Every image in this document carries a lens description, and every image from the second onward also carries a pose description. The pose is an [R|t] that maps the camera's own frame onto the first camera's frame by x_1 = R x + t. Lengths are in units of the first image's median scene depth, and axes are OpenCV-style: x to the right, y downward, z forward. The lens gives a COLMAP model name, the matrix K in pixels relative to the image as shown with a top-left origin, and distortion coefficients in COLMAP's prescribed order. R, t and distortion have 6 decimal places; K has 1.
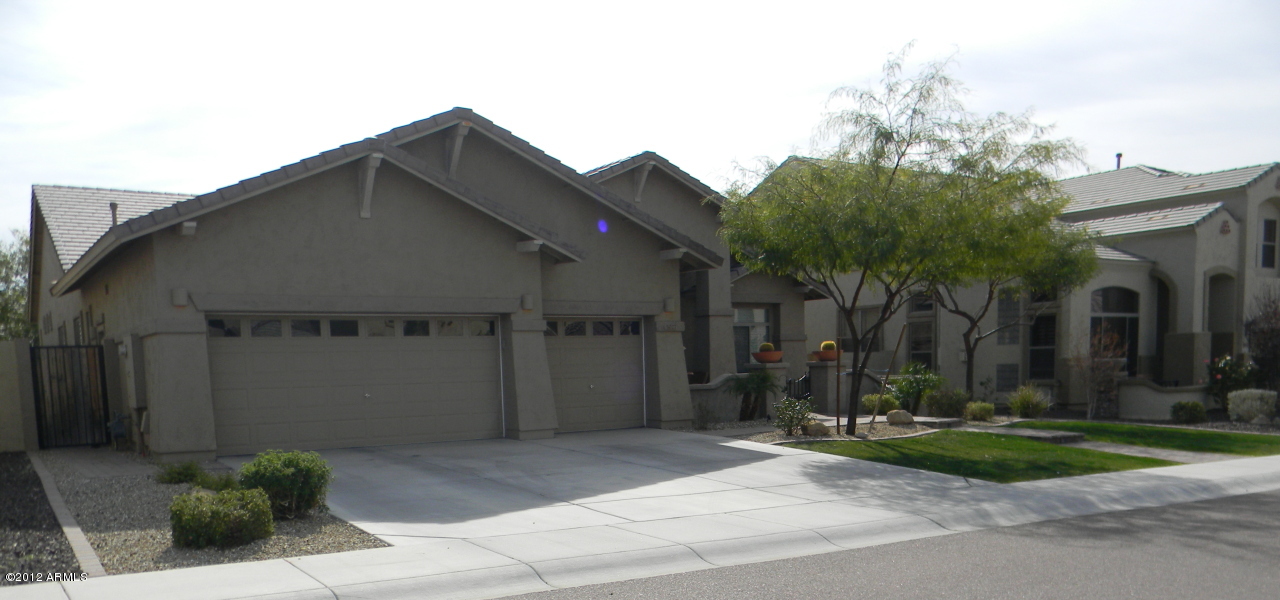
lens RADIAL K [[1099.3, 0, 640.0], [0, 1099.3, 300.0], [0, 0, 1]] dist [-0.001260, -0.000225]
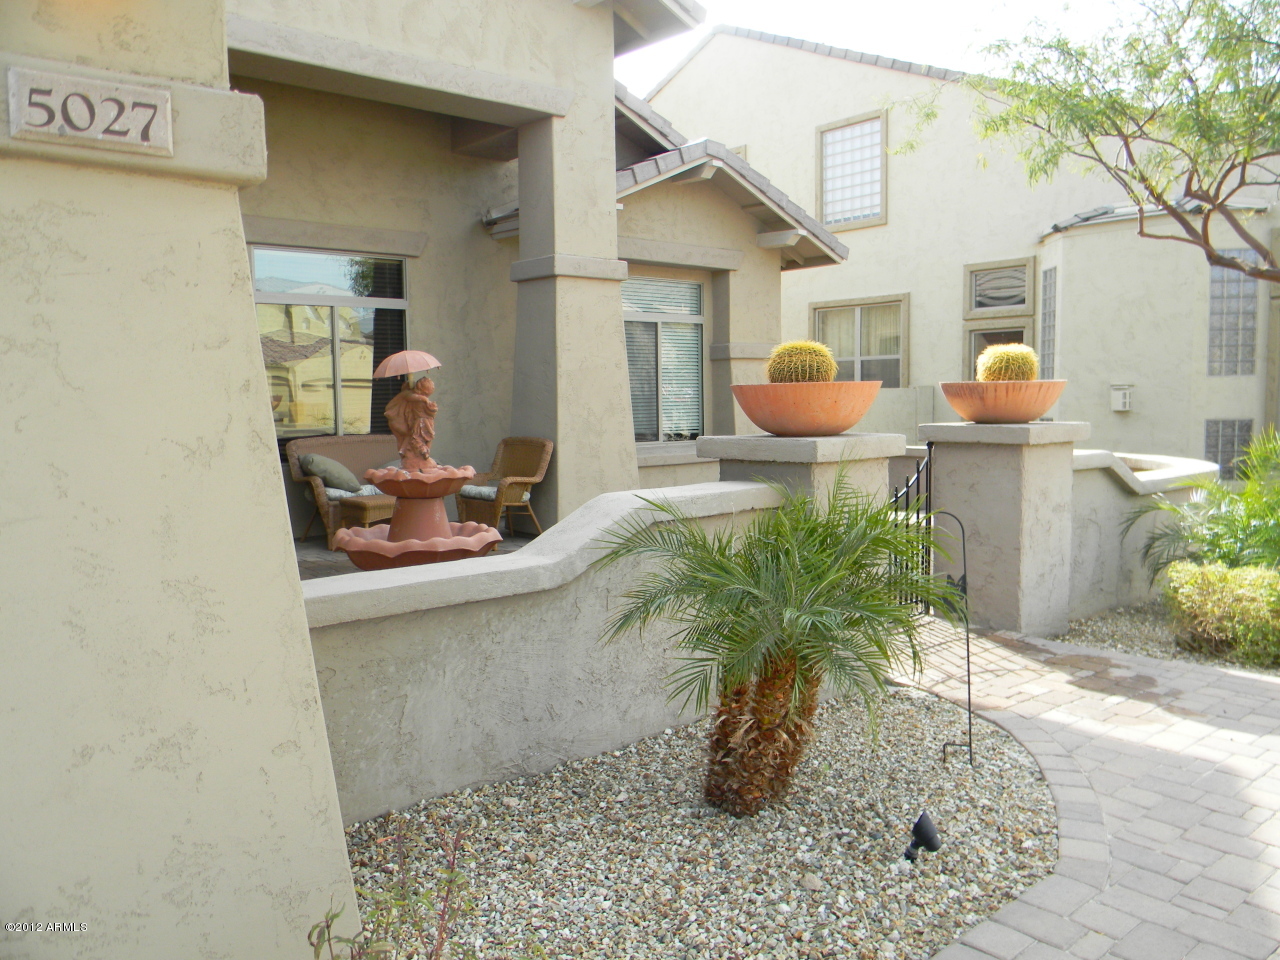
lens RADIAL K [[1021.9, 0, 630.7], [0, 1021.9, 478.8], [0, 0, 1]] dist [0.007876, -0.026807]
pose [[0.993156, 0.001537, 0.116789, 0.045707], [-0.017470, 0.990620, 0.135525, 0.030932], [-0.115485, -0.136637, 0.983867, 0.628121]]
